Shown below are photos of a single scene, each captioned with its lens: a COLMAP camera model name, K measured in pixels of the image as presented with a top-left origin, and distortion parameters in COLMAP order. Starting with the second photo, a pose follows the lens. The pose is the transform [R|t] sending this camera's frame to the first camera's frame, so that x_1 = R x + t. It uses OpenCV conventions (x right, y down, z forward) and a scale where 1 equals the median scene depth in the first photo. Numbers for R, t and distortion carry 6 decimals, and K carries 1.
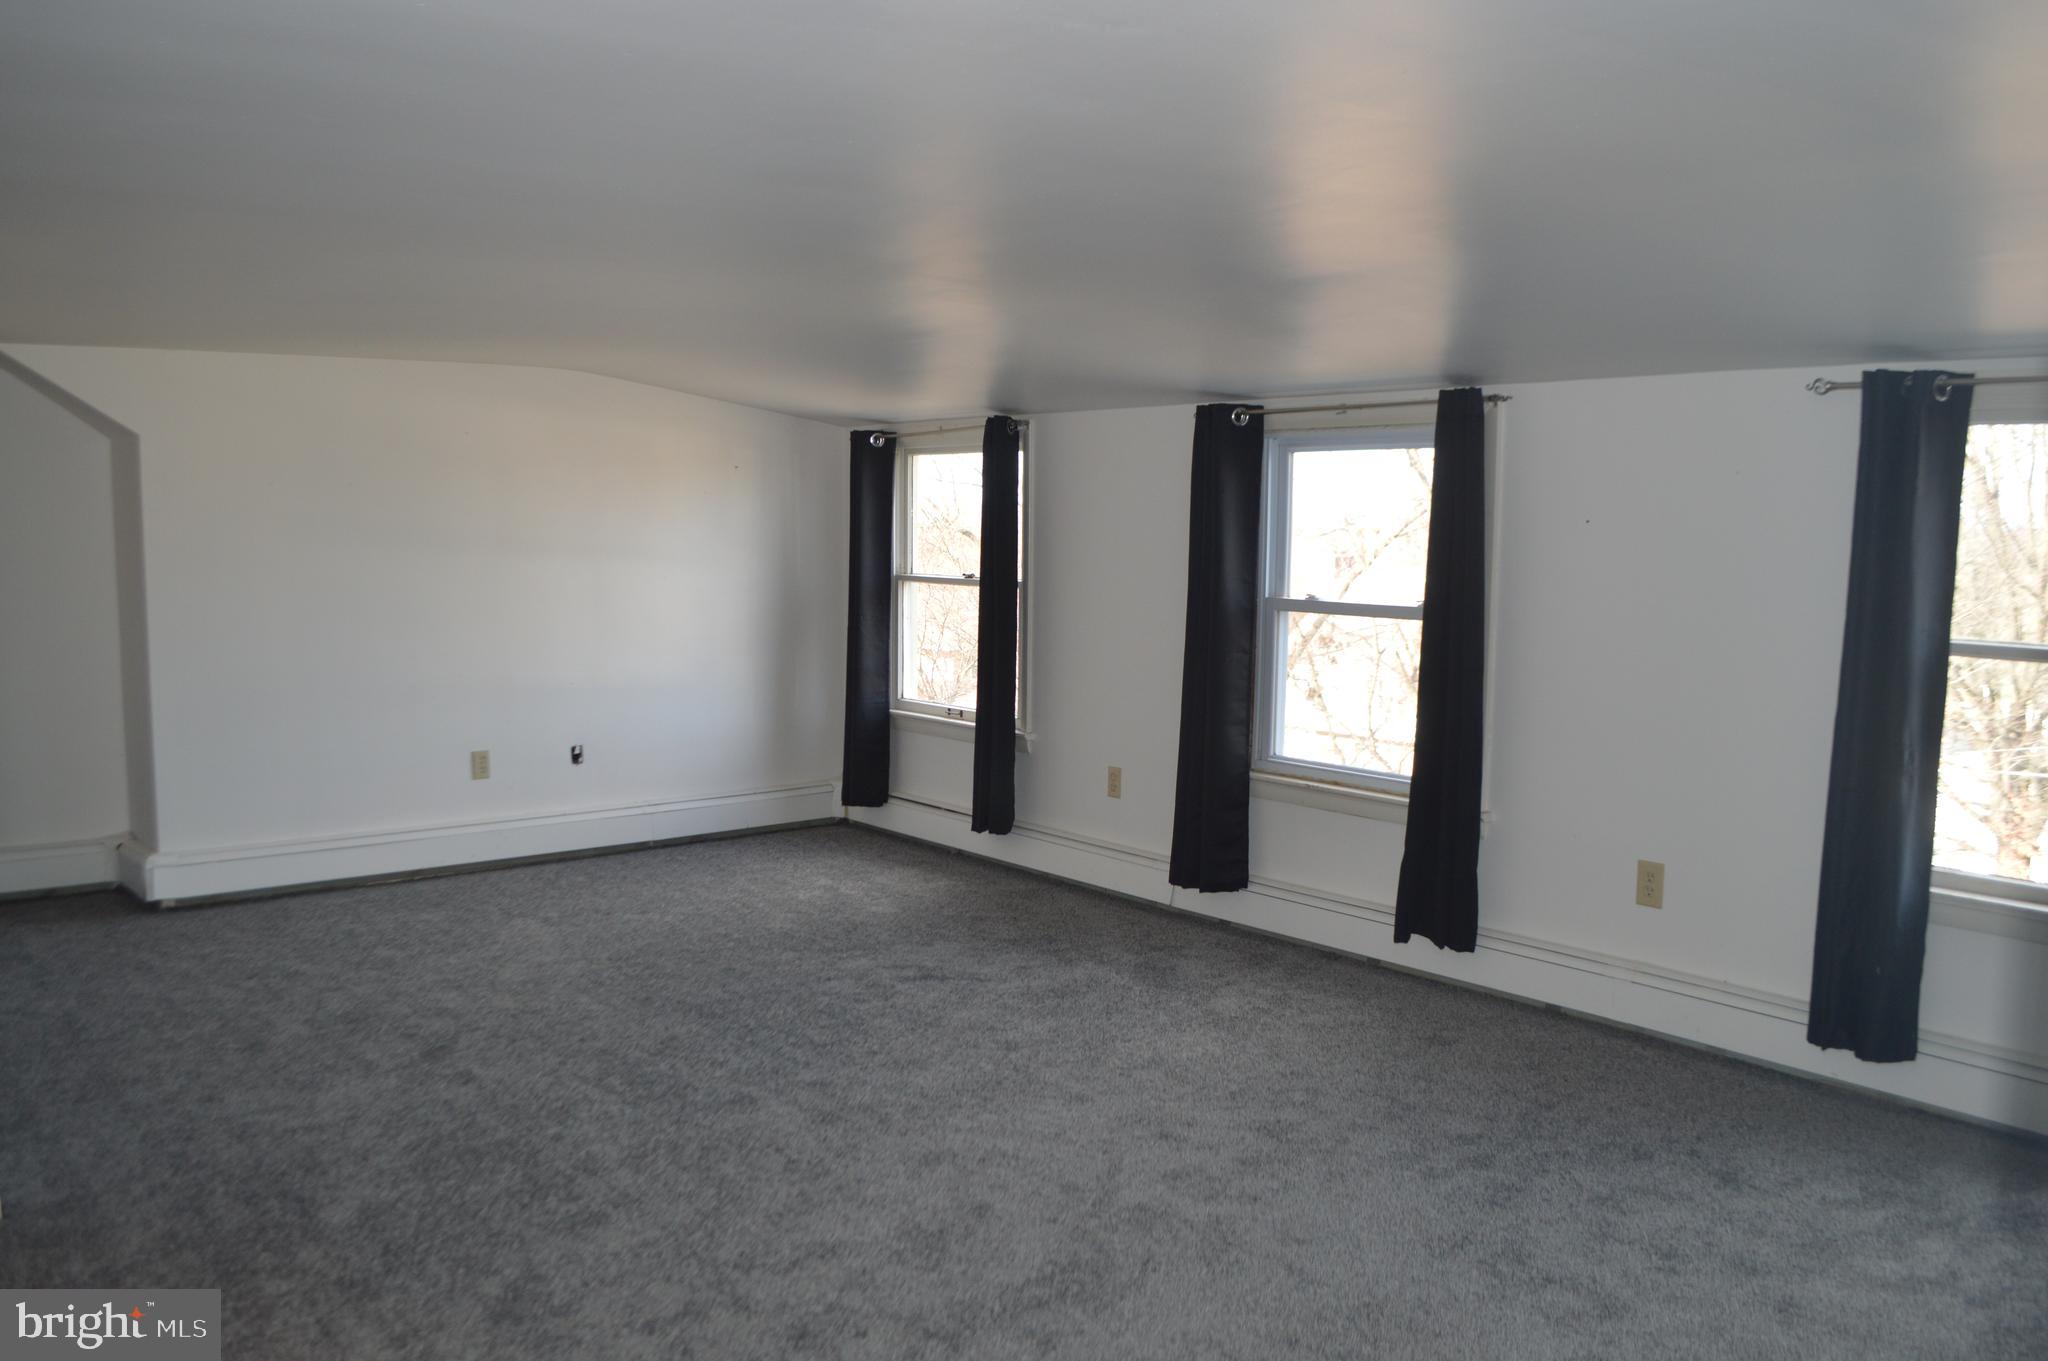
lens RADIAL K [[1744.1, 0, 1024.9], [0, 1744.1, 752.5], [0, 0, 1]] dist [-0.081820, 0.002134]
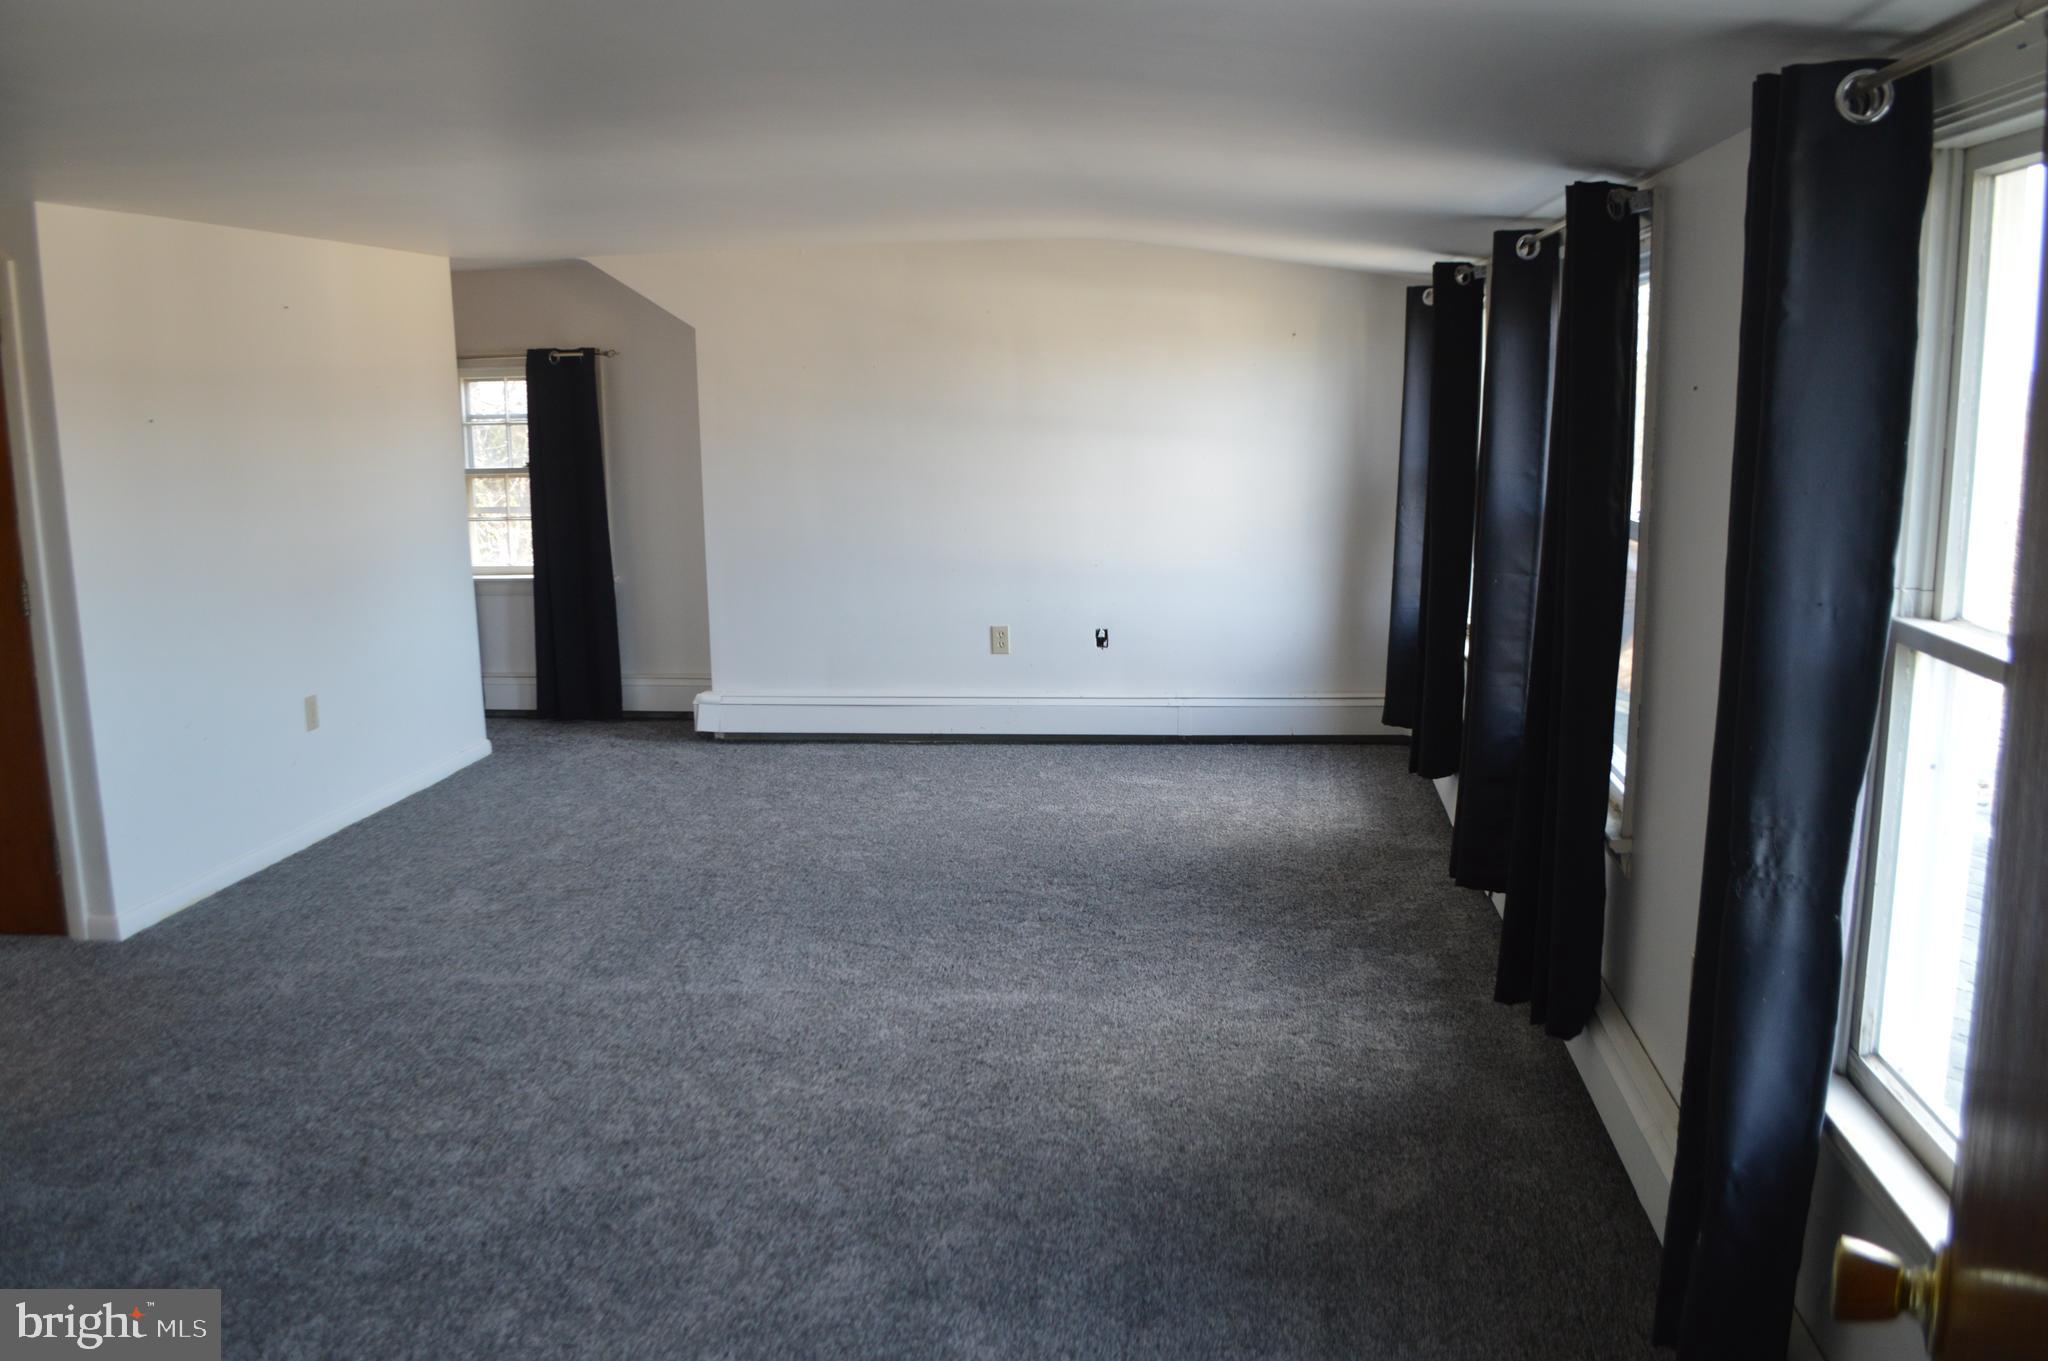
lens RADIAL K [[1744.1, 0, 1024.9], [0, 1744.1, 752.5], [0, 0, 1]] dist [-0.081820, 0.002134]
pose [[0.699551, 0.131907, -0.702303, 0.475862], [-0.077089, 0.991010, 0.109345, -0.045353], [0.710413, -0.022353, 0.703430, 0.314660]]
